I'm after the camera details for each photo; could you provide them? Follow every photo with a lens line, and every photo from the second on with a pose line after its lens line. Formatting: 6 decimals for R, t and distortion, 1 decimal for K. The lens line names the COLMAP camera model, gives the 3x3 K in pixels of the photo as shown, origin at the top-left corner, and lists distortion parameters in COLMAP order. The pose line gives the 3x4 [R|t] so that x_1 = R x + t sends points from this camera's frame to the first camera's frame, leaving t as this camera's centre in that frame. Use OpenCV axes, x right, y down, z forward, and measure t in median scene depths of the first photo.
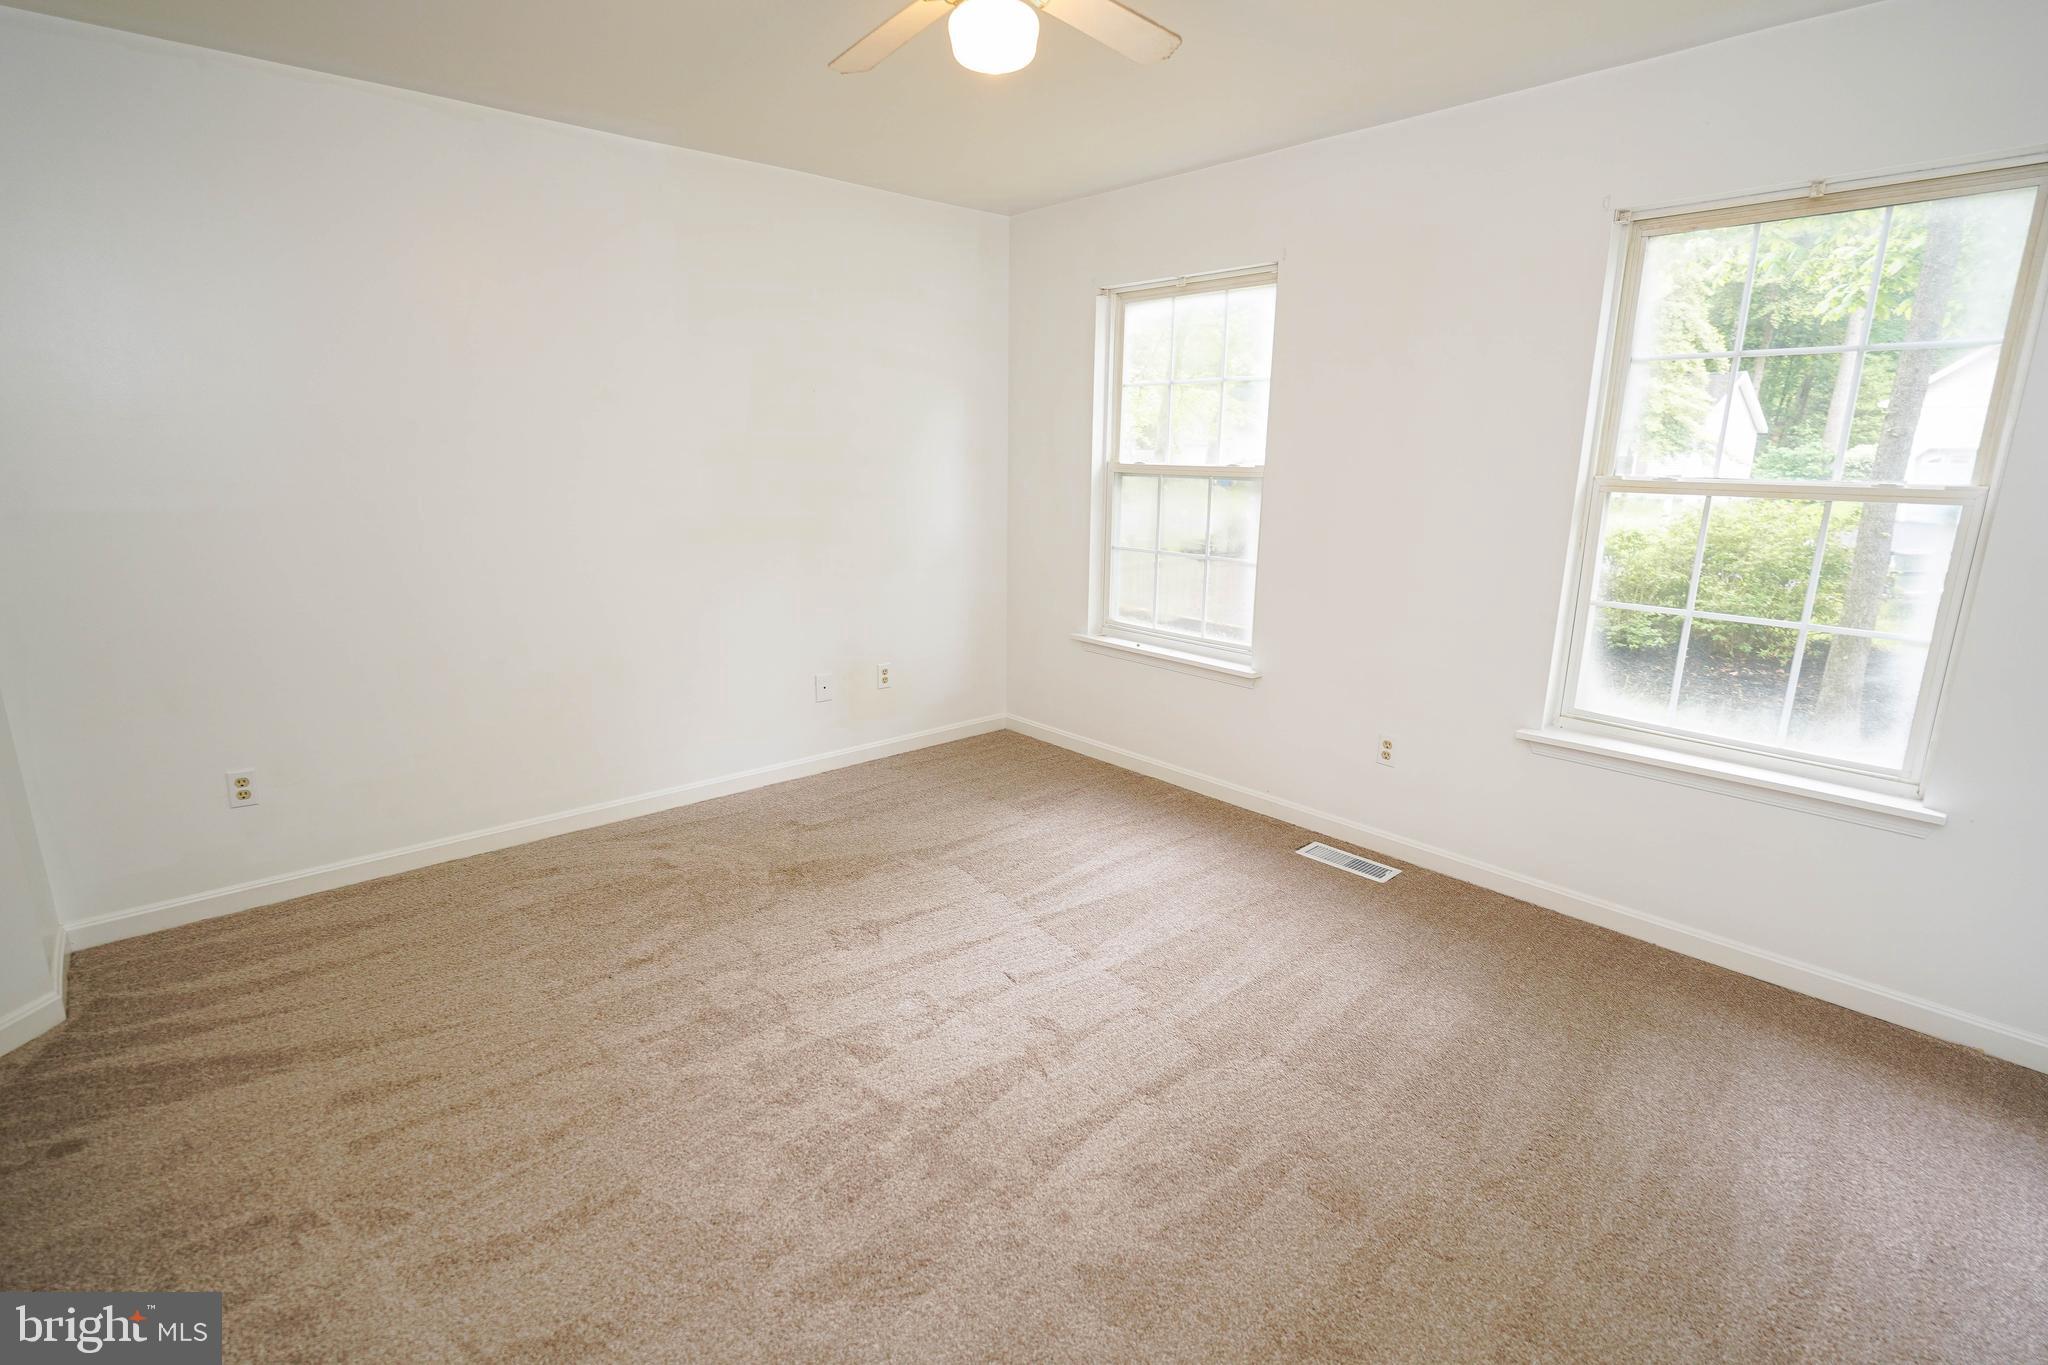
lens RADIAL K [[988.0, 0, 992.7], [0, 988.0, 688.2], [0, 0, 1]] dist [0.000625, 0.000018]
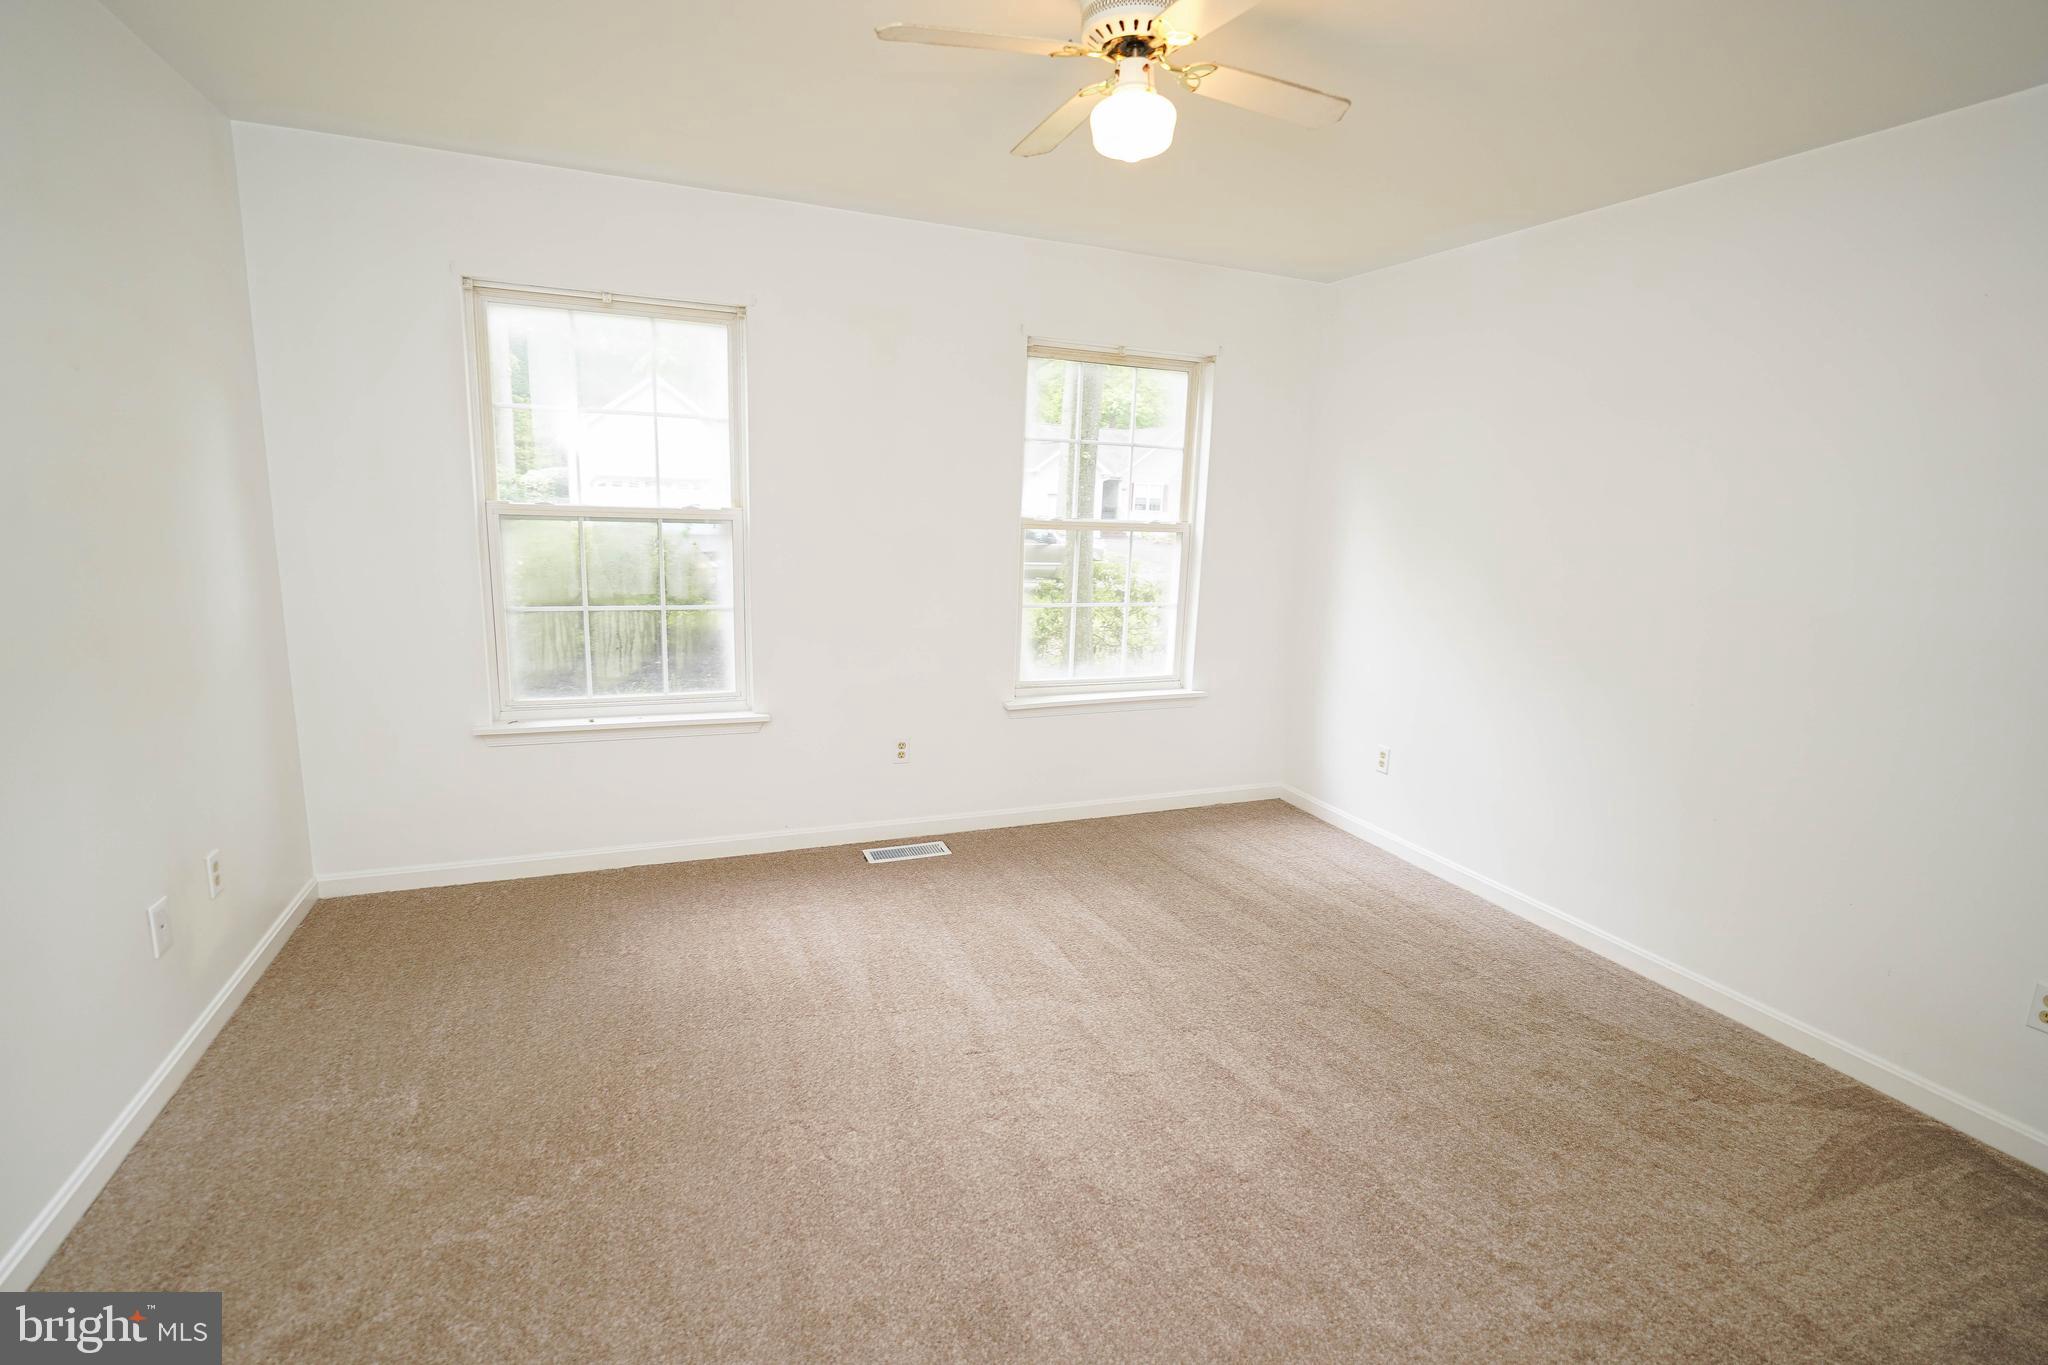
lens RADIAL K [[965.1, 0, 1024.0], [0, 965.1, 682.5], [0, 0, 1]] dist [-0.000440, -0.000031]
pose [[0.305231, -0.175954, 0.935882, -0.620314], [0.196880, 0.973208, 0.118760, -0.124263], [-0.931704, 0.148007, 0.331695, 0.477553]]
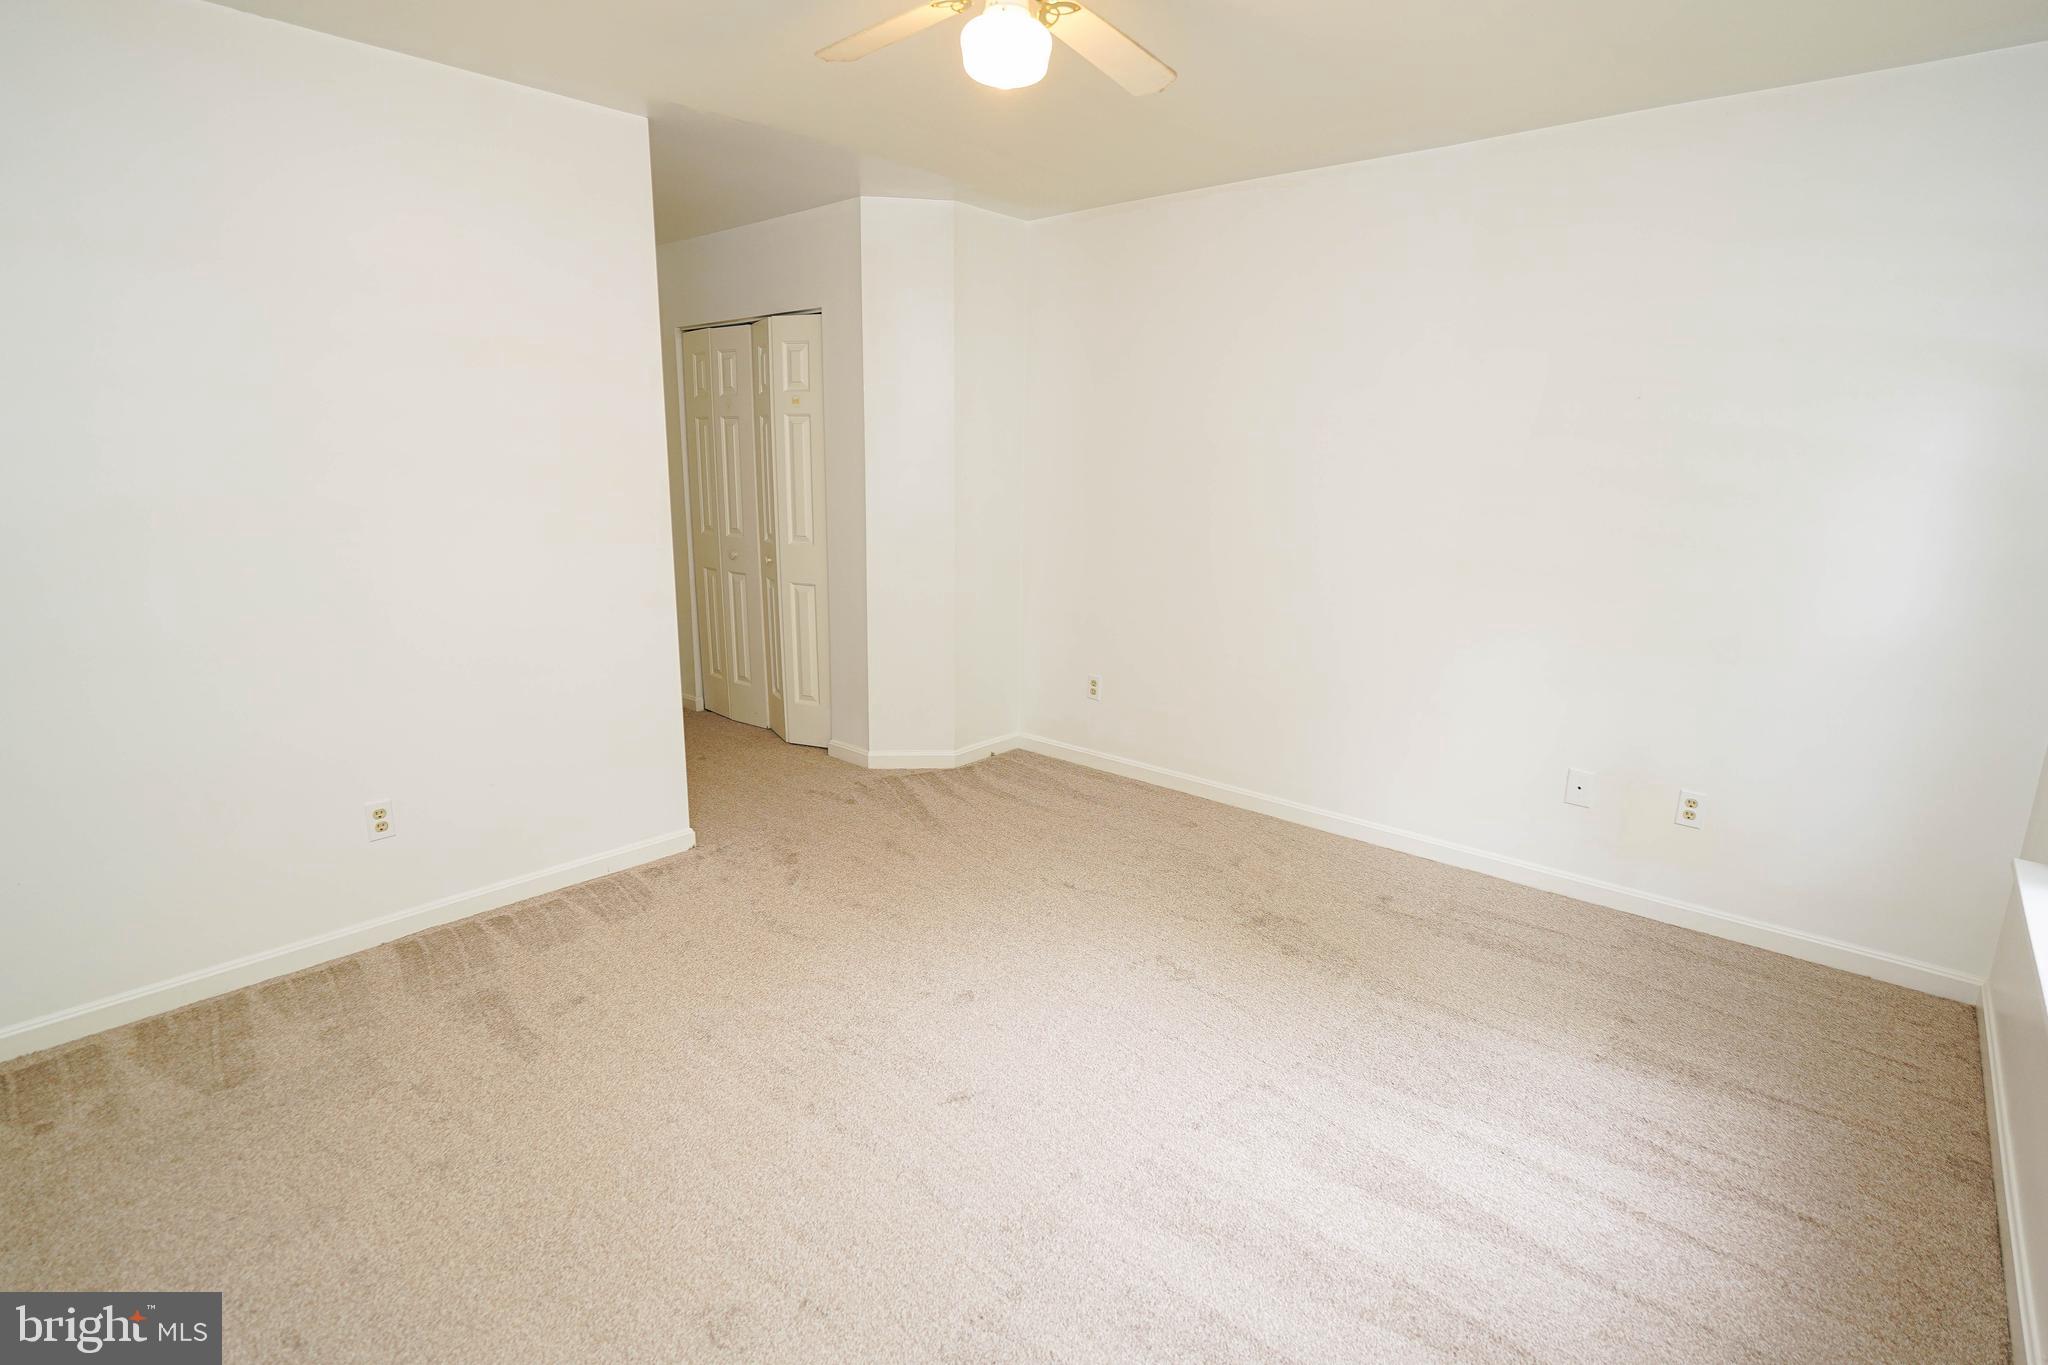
lens RADIAL K [[988.0, 0, 992.7], [0, 988.0, 688.2], [0, 0, 1]] dist [0.000625, 0.000018]
pose [[0.137718, 0.227803, -0.963919, 0.597283], [-0.259996, 0.947379, 0.186748, -0.121367], [0.955739, 0.224896, 0.189699, 0.527063]]
